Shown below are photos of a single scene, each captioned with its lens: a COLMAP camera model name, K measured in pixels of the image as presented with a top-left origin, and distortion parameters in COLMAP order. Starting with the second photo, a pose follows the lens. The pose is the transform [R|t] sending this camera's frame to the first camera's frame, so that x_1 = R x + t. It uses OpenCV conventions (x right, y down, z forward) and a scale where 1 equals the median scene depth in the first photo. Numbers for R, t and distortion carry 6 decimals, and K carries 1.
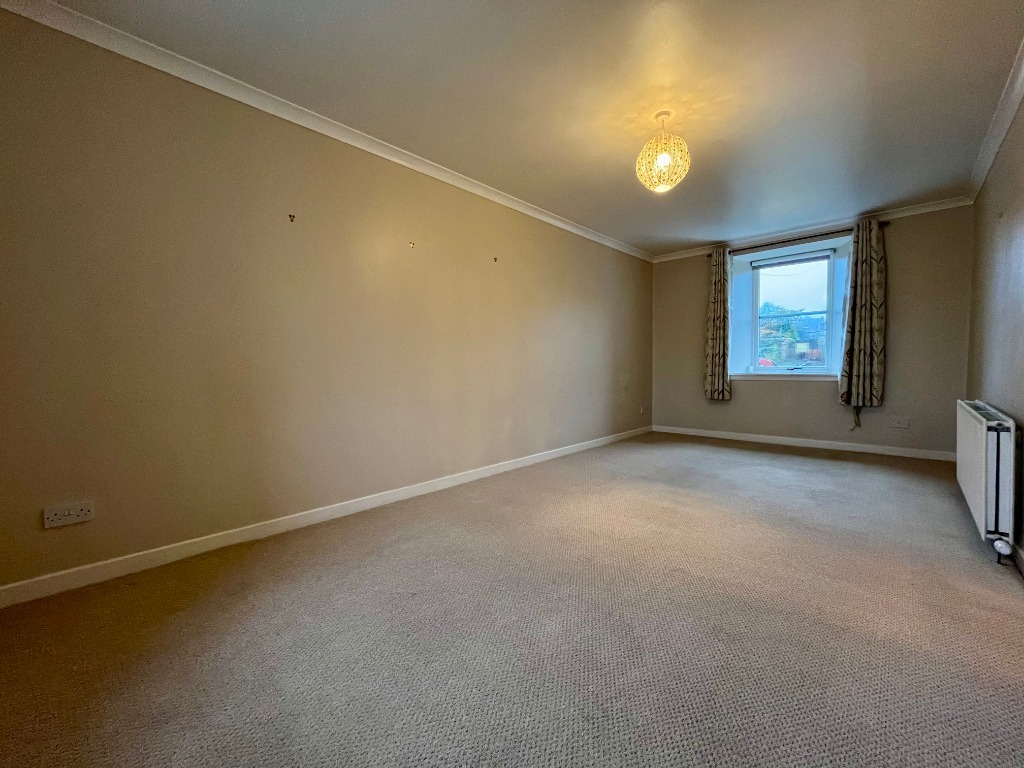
lens RADIAL K [[417.4, 0, 507.1], [0, 417.4, 384.2], [0, 0, 1]] dist [-0.004392, -0.000188]
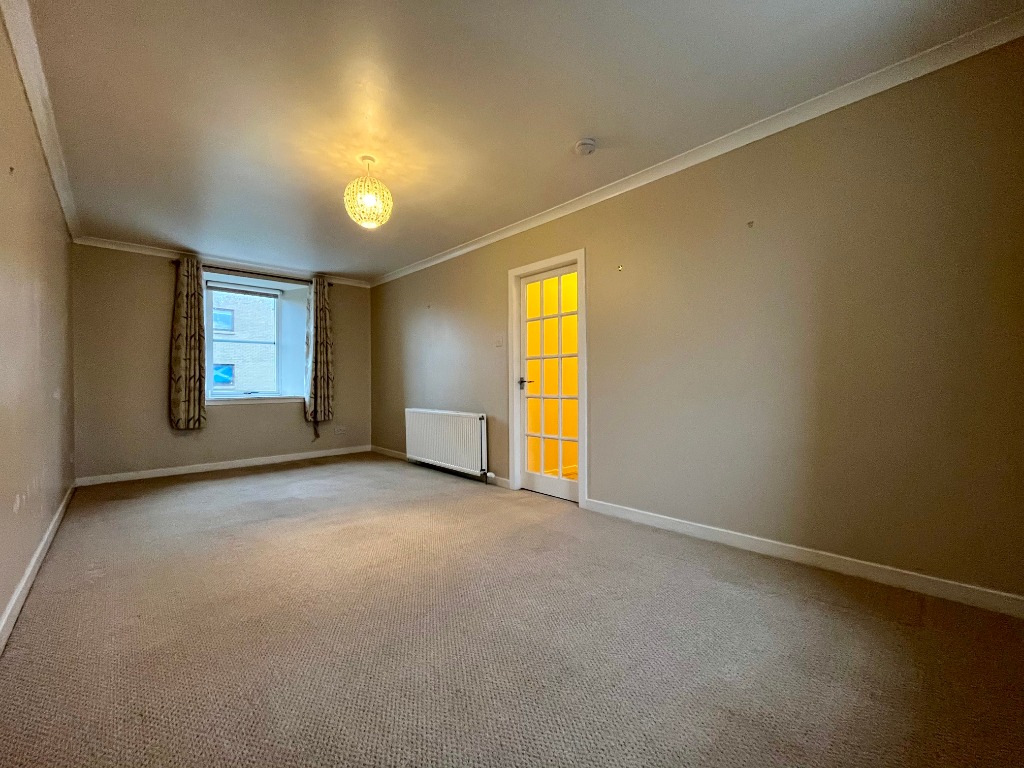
lens RADIAL K [[417.4, 0, 508.2], [0, 417.4, 379.4], [0, 0, 1]] dist [-0.004392, -0.000188]
pose [[0.056499, 0.022098, 0.998158, -0.384570], [0.052477, 0.998307, -0.025072, -0.011714], [-0.997023, 0.053797, 0.055244, 0.334637]]
